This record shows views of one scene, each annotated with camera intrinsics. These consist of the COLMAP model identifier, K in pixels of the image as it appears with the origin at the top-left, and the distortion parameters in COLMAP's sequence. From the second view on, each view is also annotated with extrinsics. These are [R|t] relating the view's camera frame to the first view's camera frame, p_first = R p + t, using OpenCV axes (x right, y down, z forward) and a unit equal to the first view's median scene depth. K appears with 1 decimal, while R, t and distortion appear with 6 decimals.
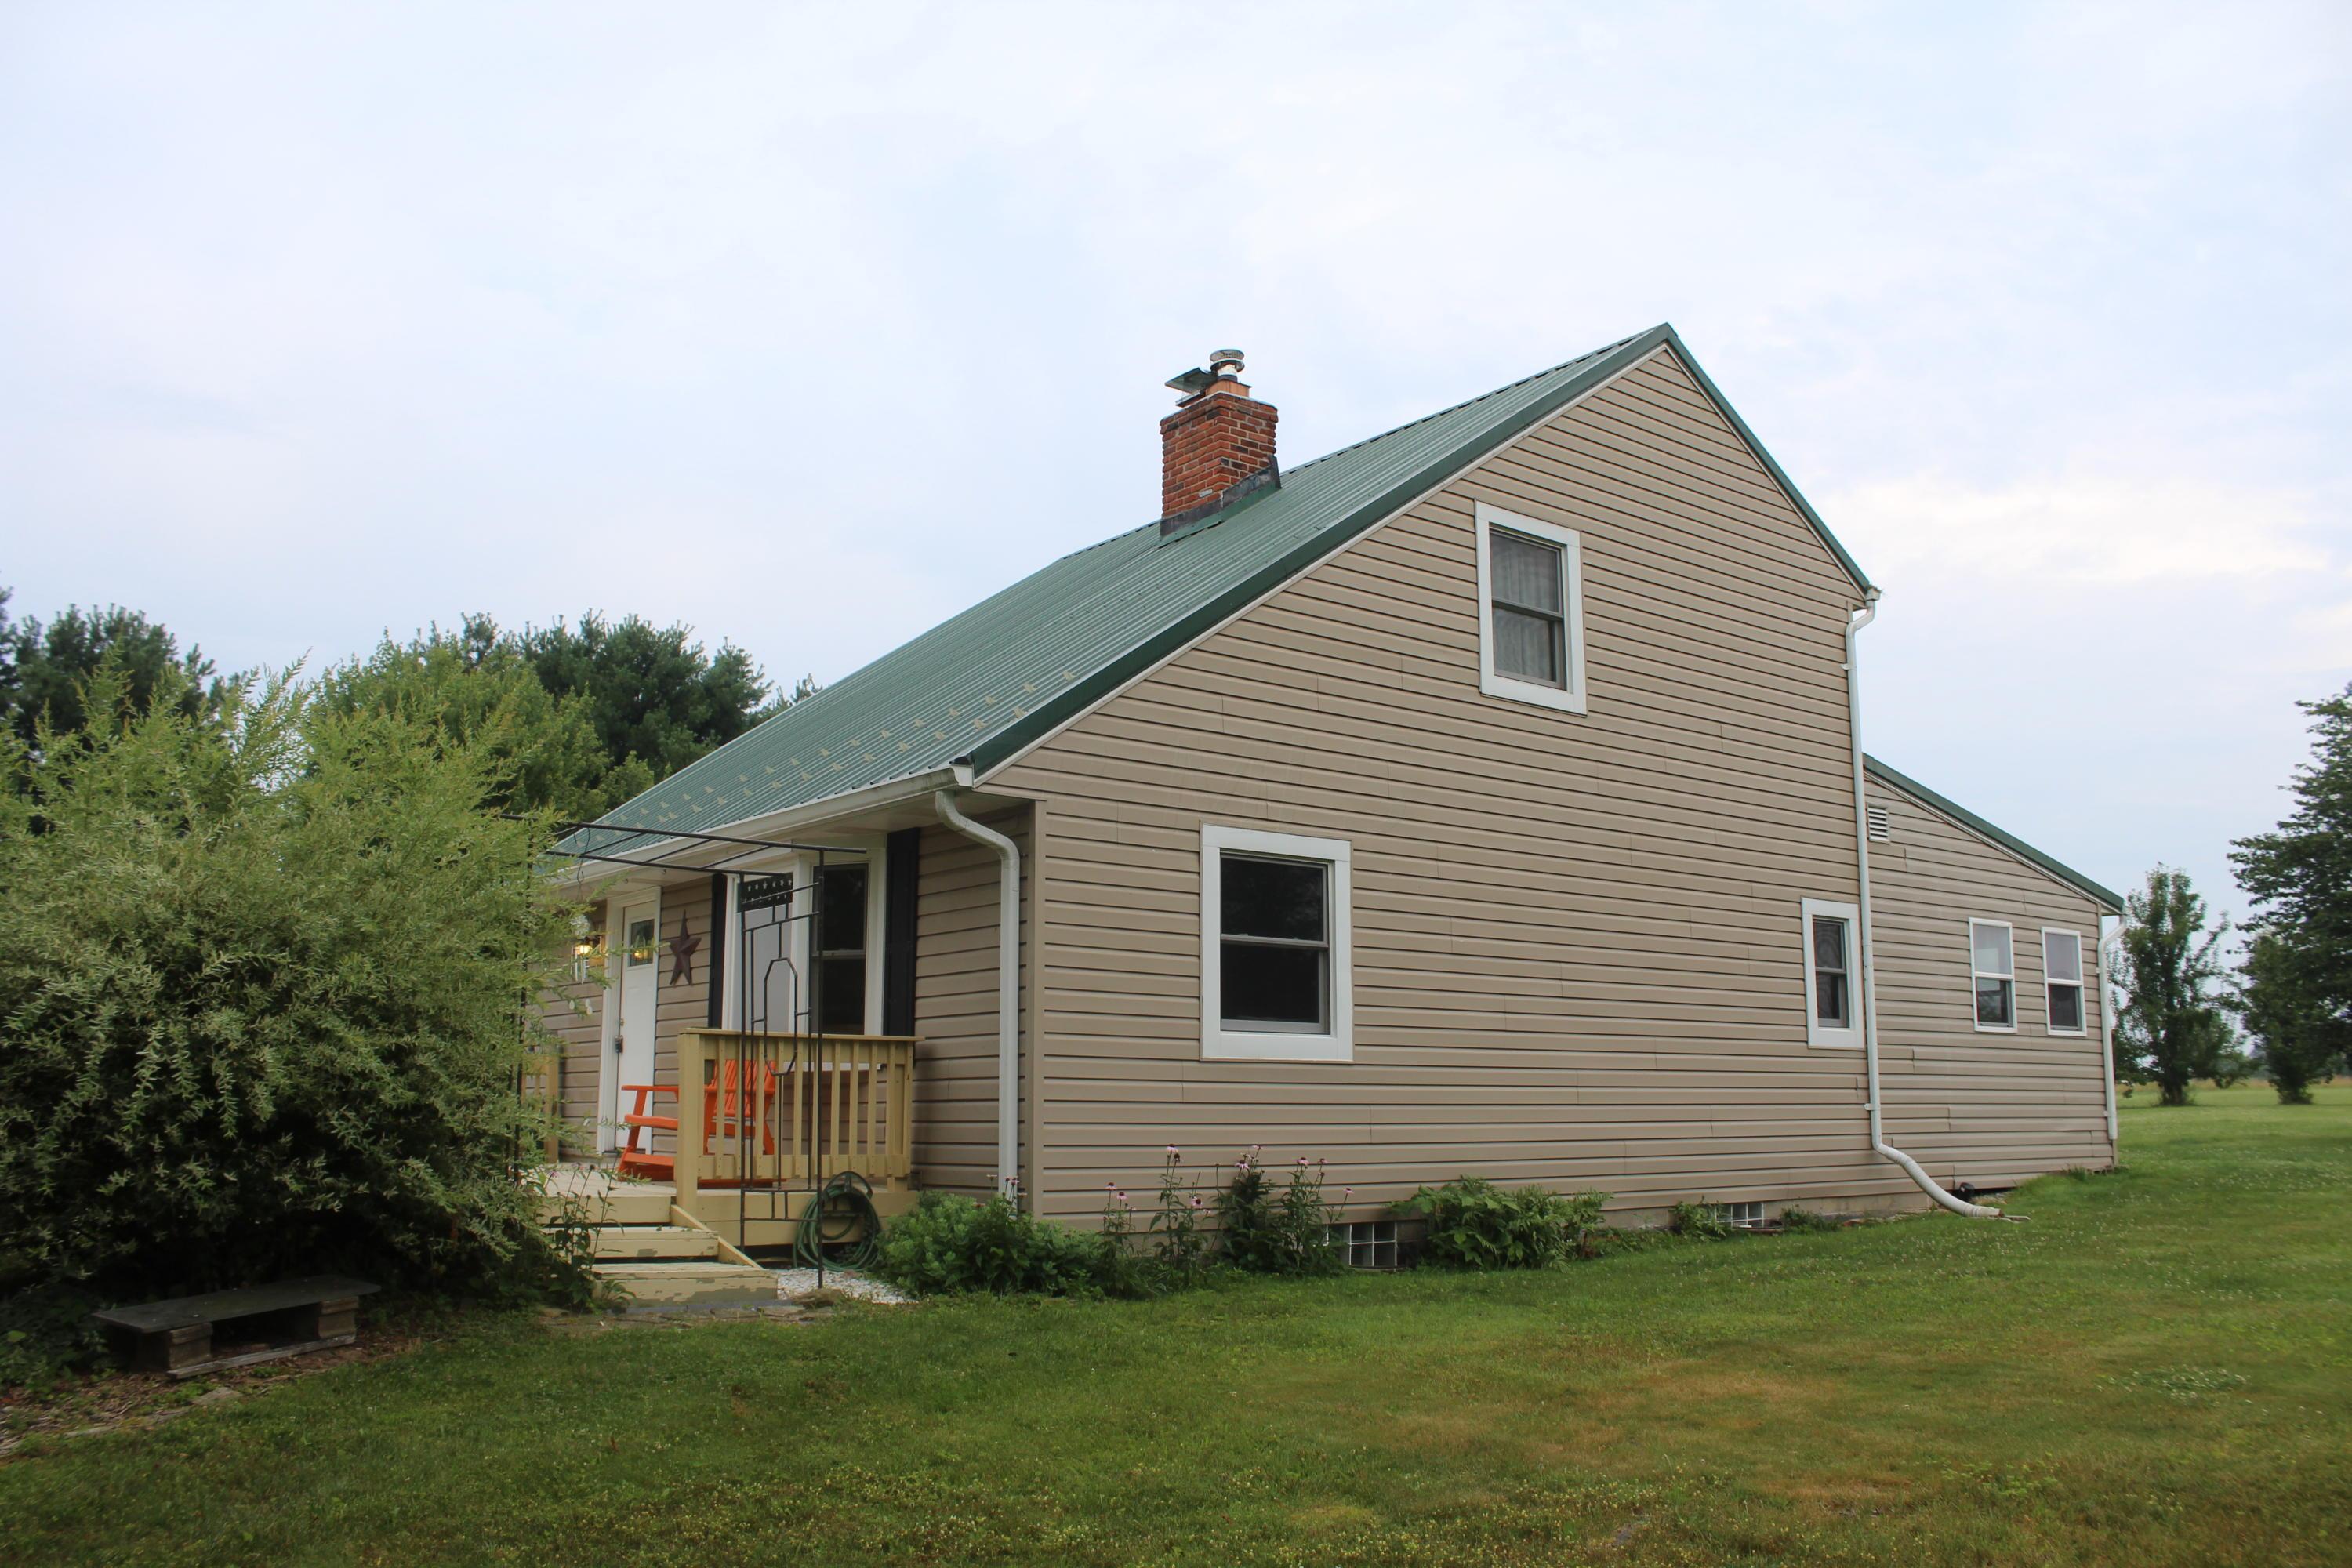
lens RADIAL K [[1937.3, 0, 1189.9], [0, 1937.3, 789.9], [0, 0, 1]] dist [-0.164034, 0.143065]
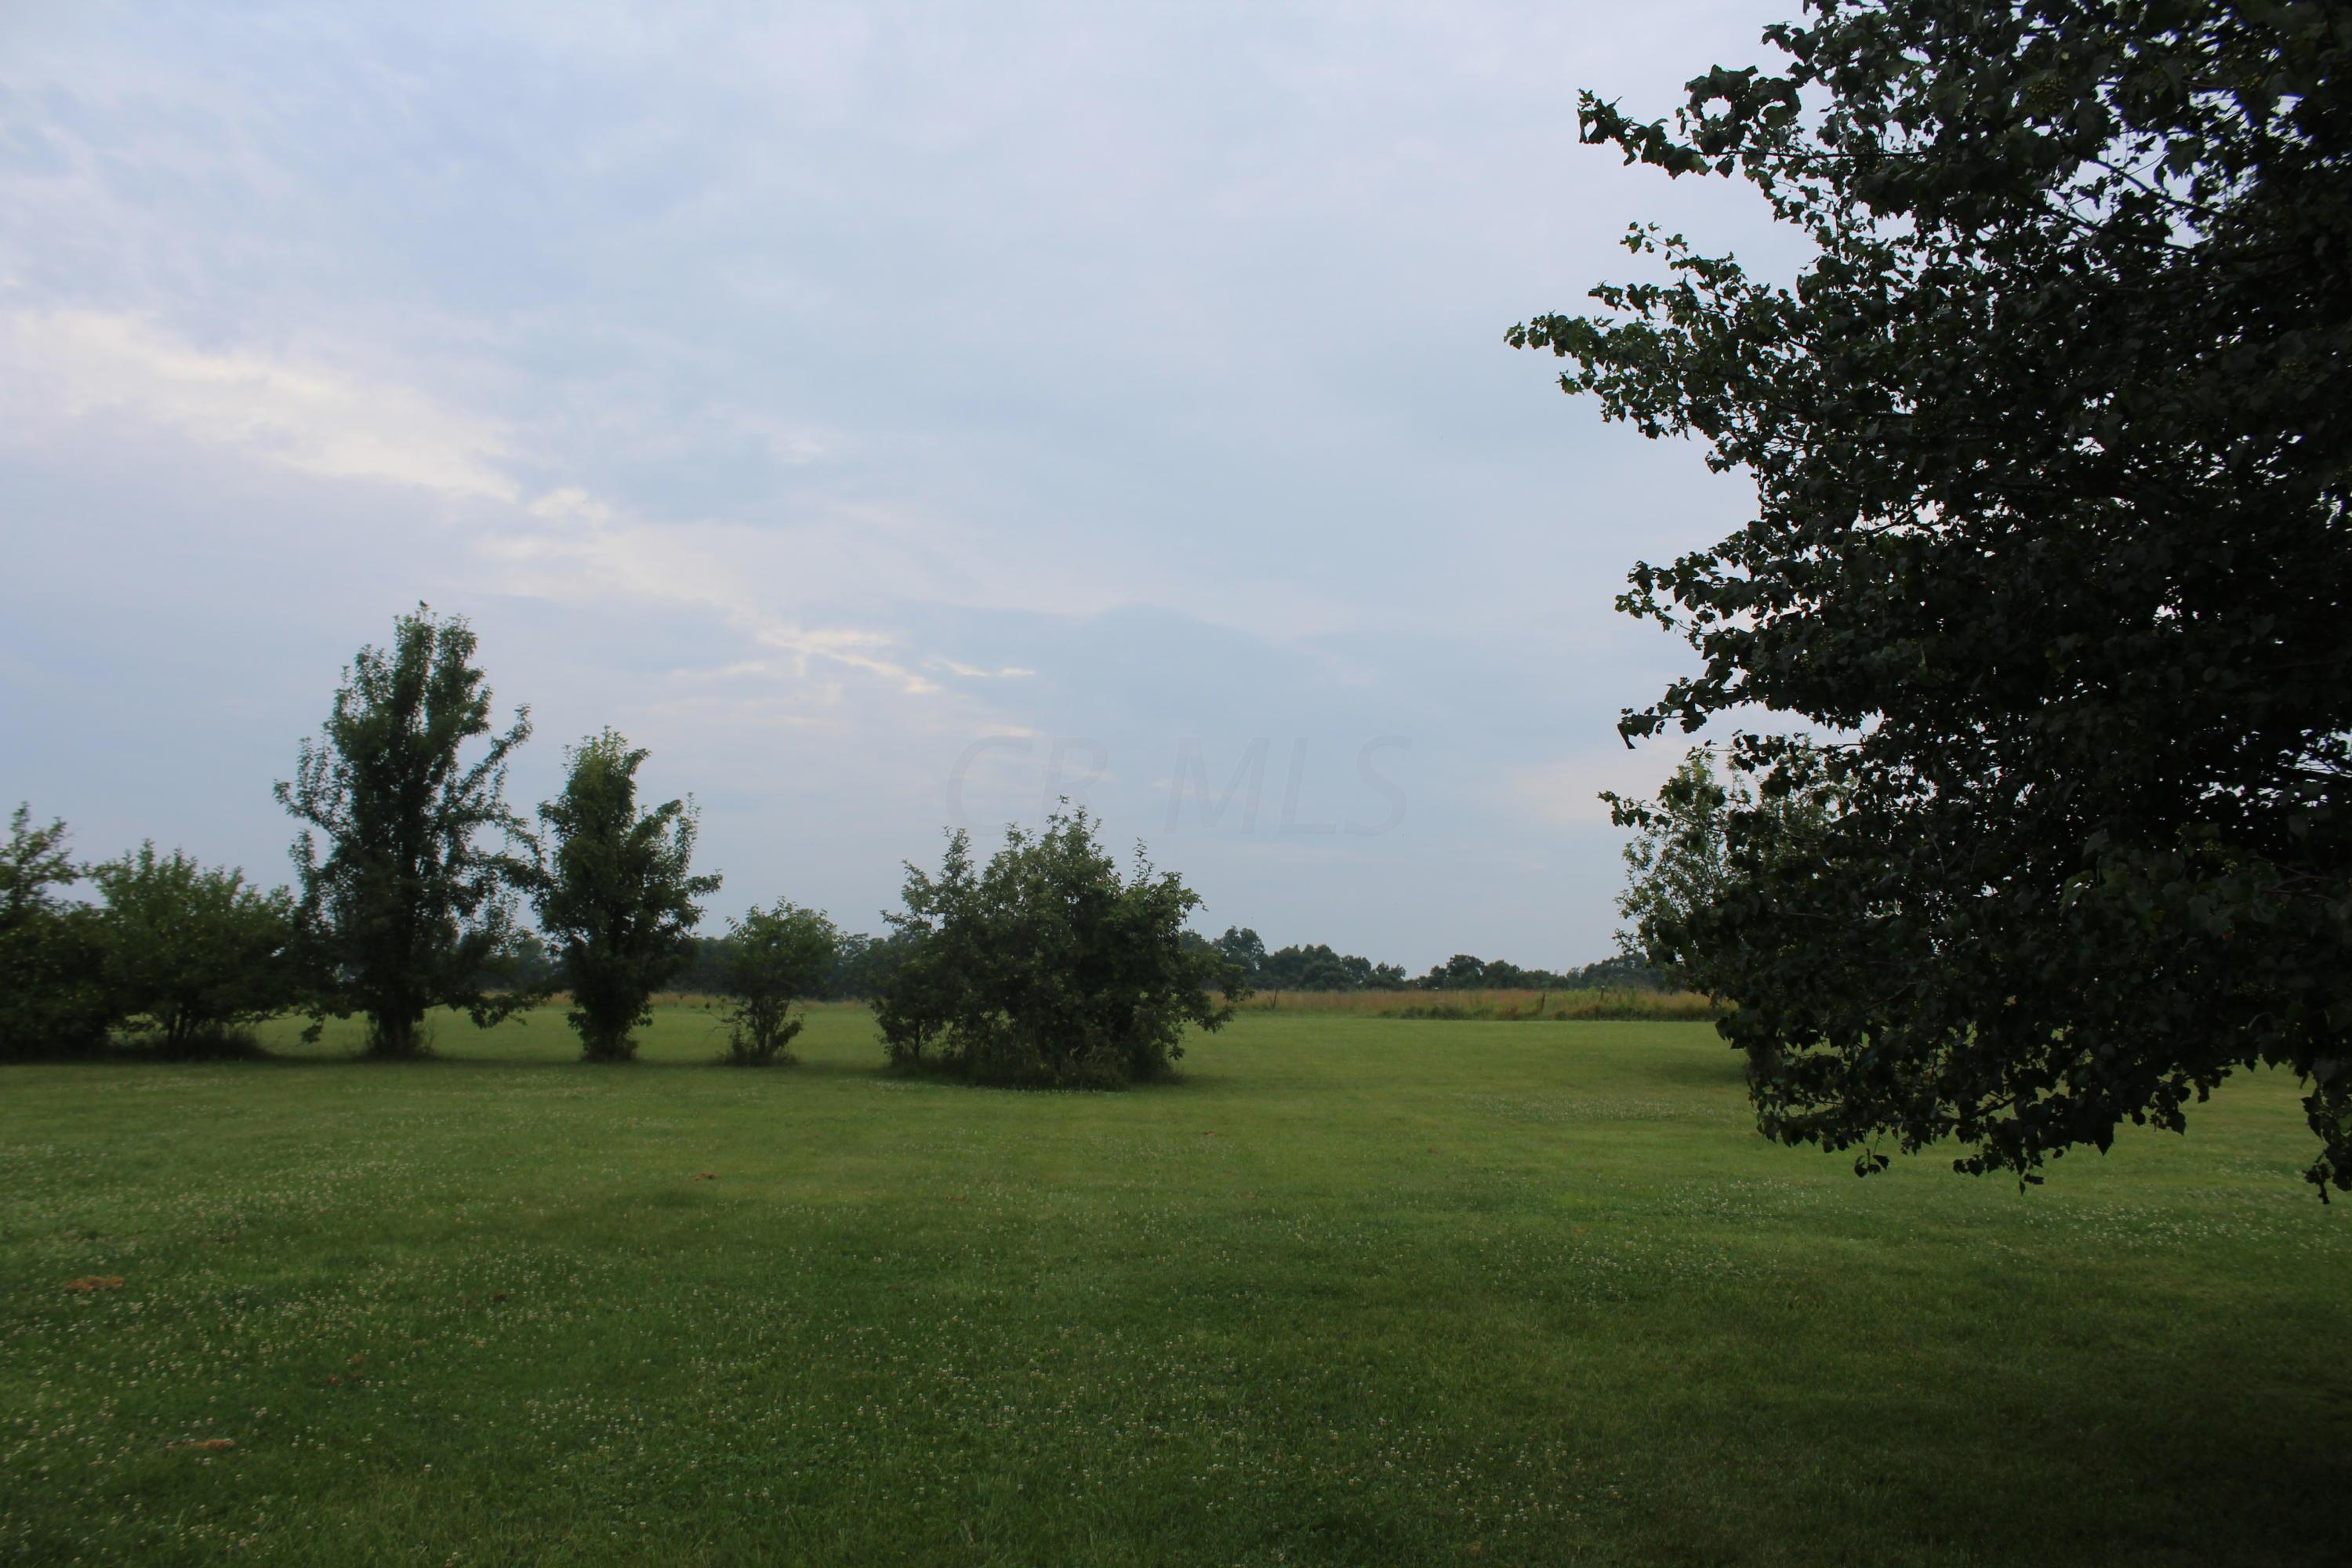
lens RADIAL K [[1937.3, 0, 1182.8], [0, 1937.3, 790.4], [0, 0, 1]] dist [-0.164034, 0.143065]
pose [[0.610864, 0.090770, 0.786515, 0.234397], [-0.136250, 0.990638, -0.008506, 0.067890], [-0.779923, -0.101967, 0.617513, 0.499162]]
